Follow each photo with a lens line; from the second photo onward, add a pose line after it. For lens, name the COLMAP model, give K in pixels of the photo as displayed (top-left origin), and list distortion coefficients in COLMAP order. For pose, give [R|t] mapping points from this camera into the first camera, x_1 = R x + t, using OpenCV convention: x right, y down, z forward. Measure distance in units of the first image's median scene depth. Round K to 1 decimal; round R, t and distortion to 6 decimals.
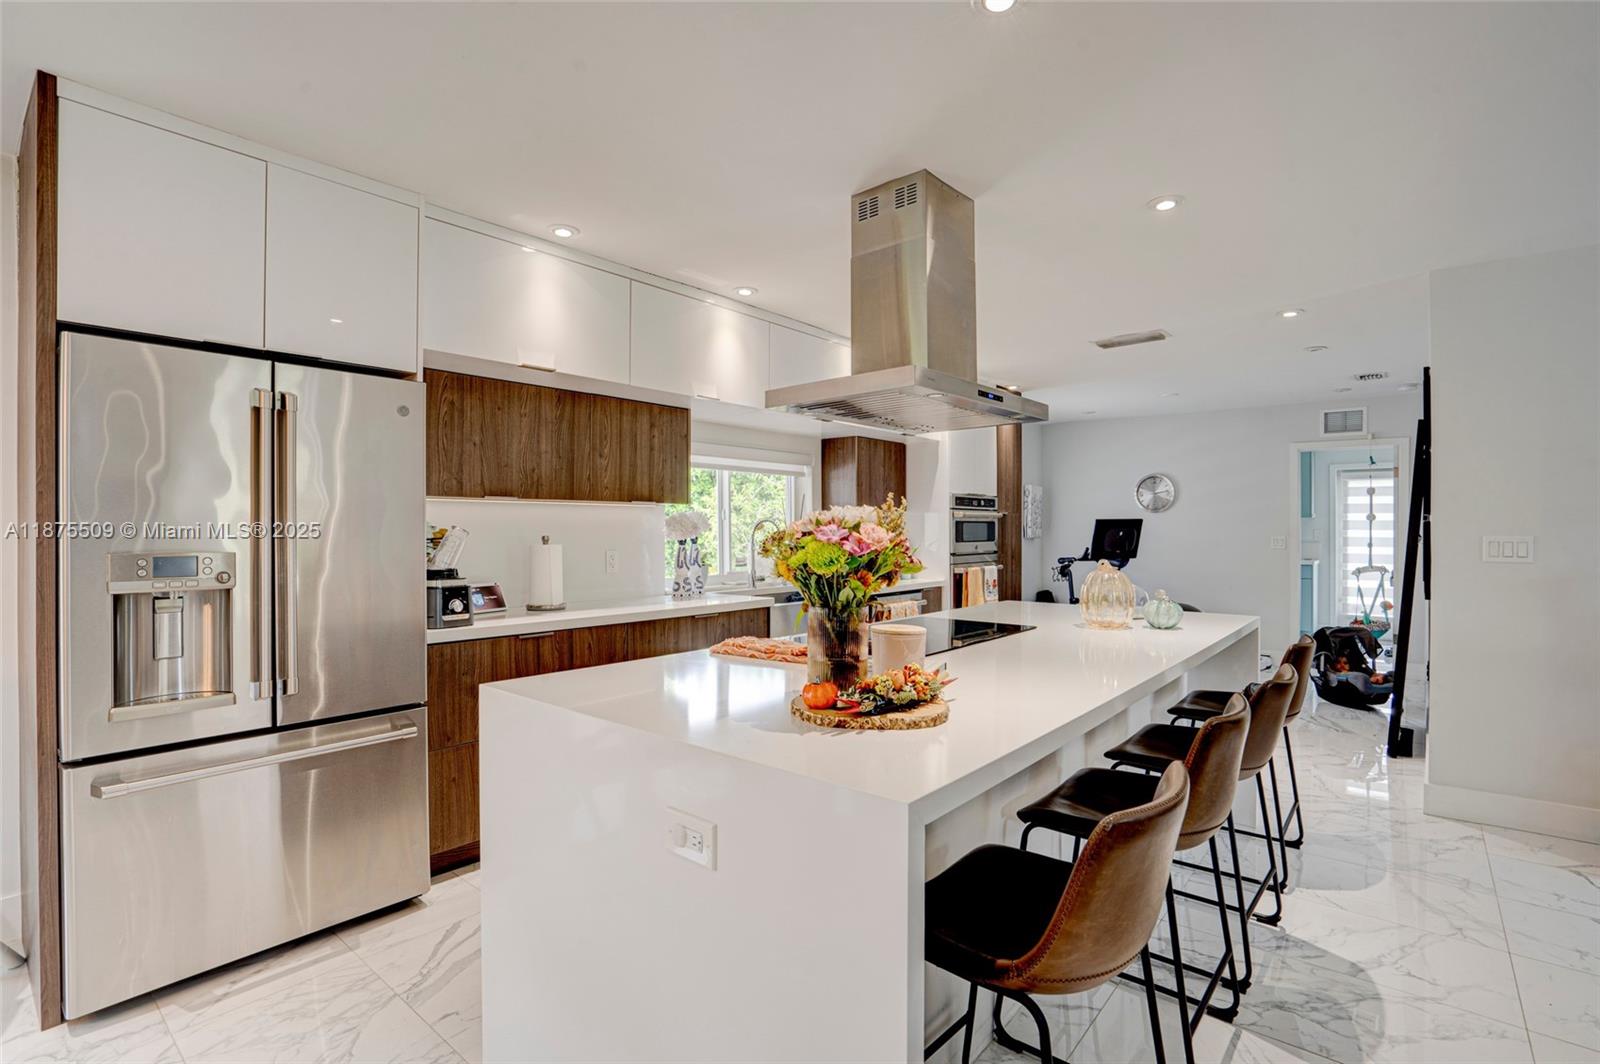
lens RADIAL K [[761.2, 0, 800.0], [0, 761.2, 532.0], [0, 0, 1]] dist [-0.000774, -0.000157]
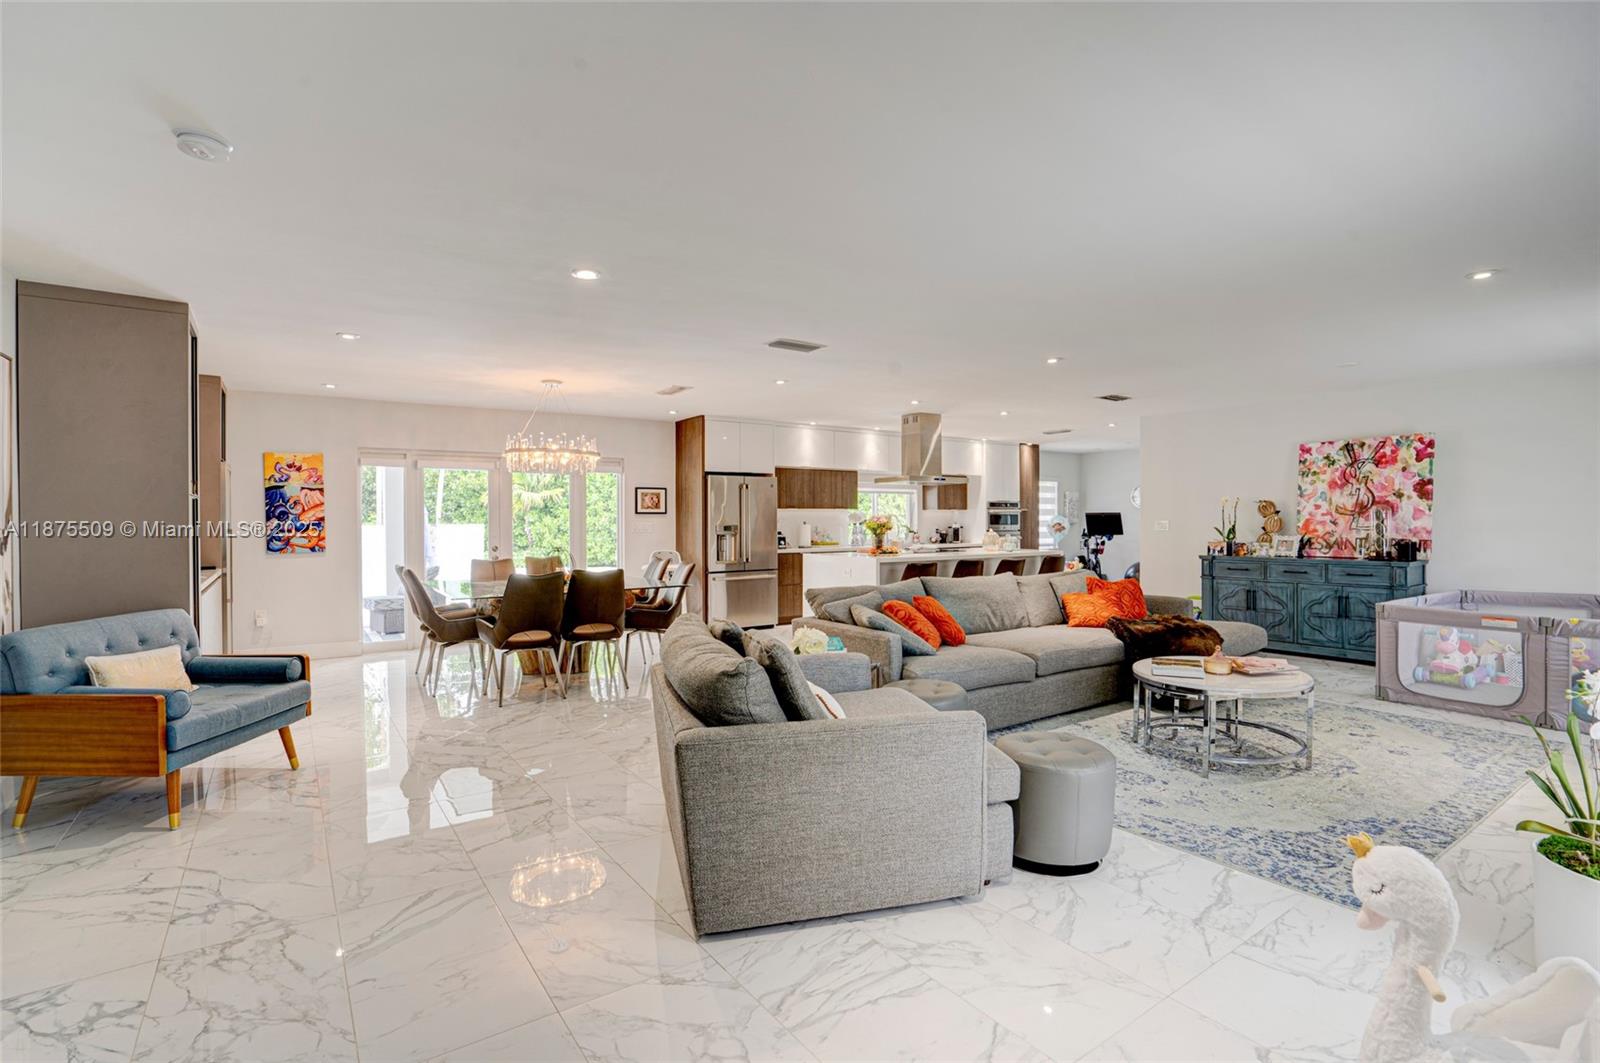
lens RADIAL K [[761.2, 0, 800.0], [0, 761.2, 531.5], [0, 0, 1]] dist [-0.000774, -0.000157]
pose [[0.967134, 0.000398, -0.254268, 0.359546], [0.002536, 0.999934, 0.011209, 0.010852], [0.254256, -0.011486, 0.967069, -1.715704]]
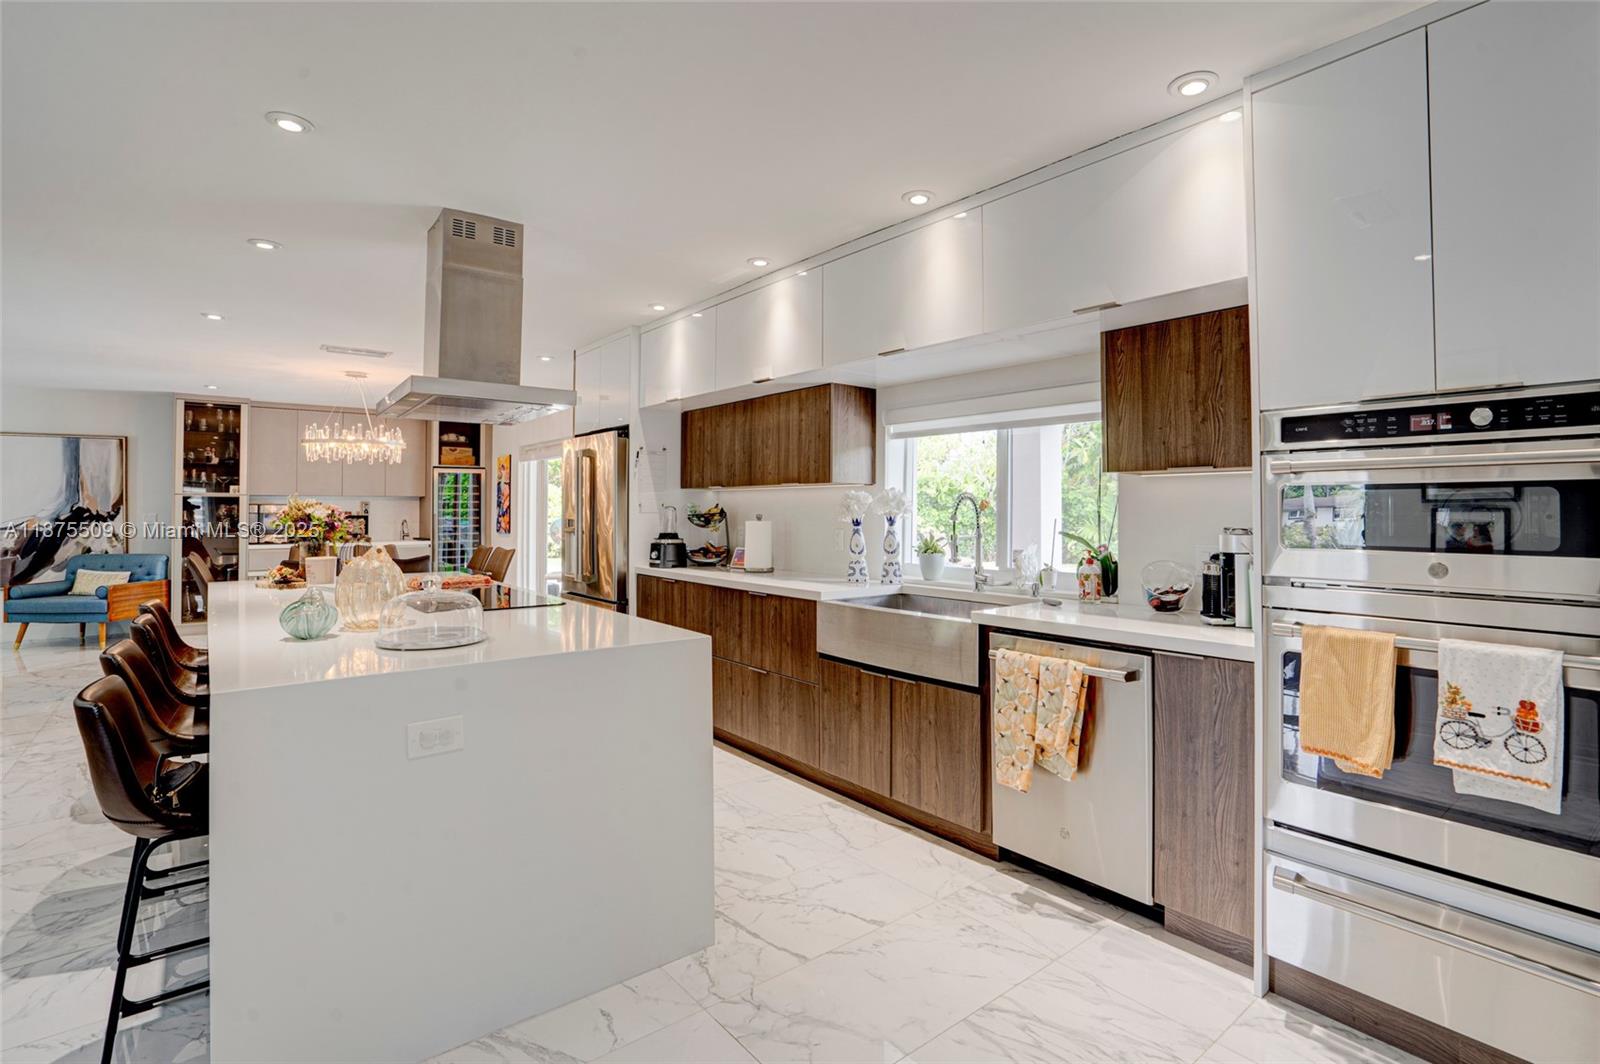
lens RADIAL K [[752.9, 0, 798.2], [0, 752.9, 500.7], [0, 0, 1]] dist [0.000034, 0.000337]
pose [[-0.216467, -0.004265, -0.976281, 0.815492], [0.000498, 0.999990, -0.004479, -0.010646], [0.976290, -0.001456, -0.216463, 1.215379]]
